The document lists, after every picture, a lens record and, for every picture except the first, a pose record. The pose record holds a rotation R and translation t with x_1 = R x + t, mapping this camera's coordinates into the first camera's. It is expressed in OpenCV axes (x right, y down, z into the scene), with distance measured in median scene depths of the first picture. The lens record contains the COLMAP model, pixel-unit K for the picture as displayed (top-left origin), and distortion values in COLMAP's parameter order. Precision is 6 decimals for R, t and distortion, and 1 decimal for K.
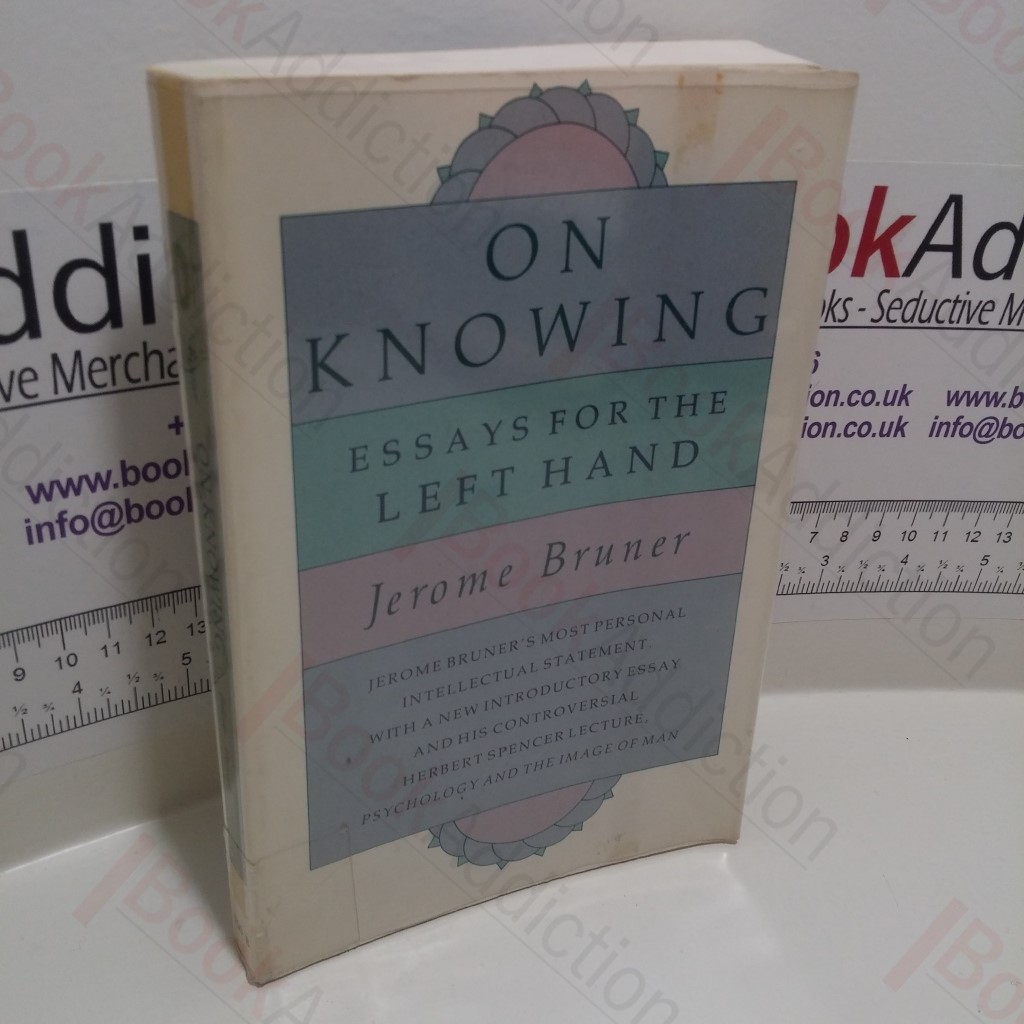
lens RADIAL K [[1149.5, 0, 519.4], [0, 1149.5, 516.2], [0, 0, 1]] dist [0.023986, 0.000000]
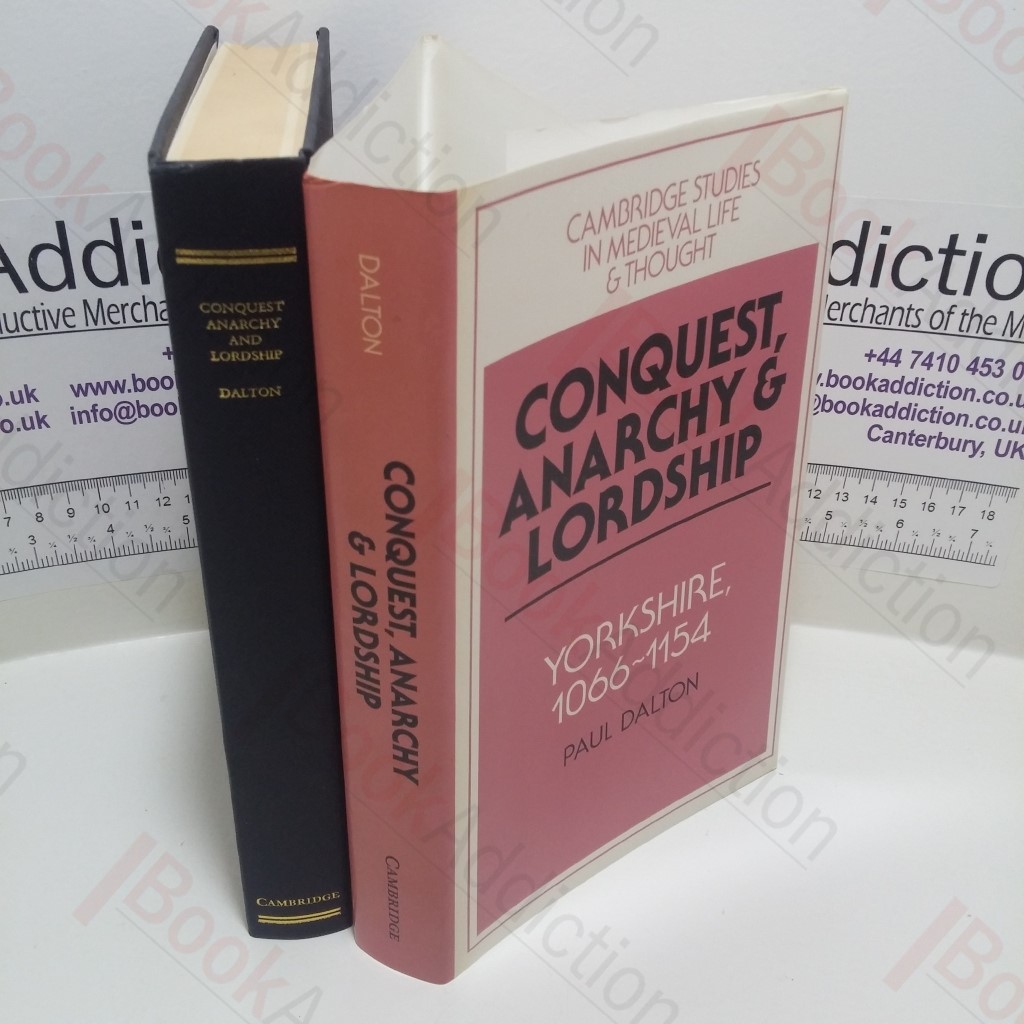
lens RADIAL K [[1149.5, 0, 513.7], [0, 1149.5, 521.0], [0, 0, 1]] dist [0.023986, 0.000000]
pose [[0.970585, 0.081491, -0.226547, 0.442096], [-0.084100, 0.996456, -0.001874, 0.092612], [0.225591, 0.020871, 0.973998, -0.325212]]
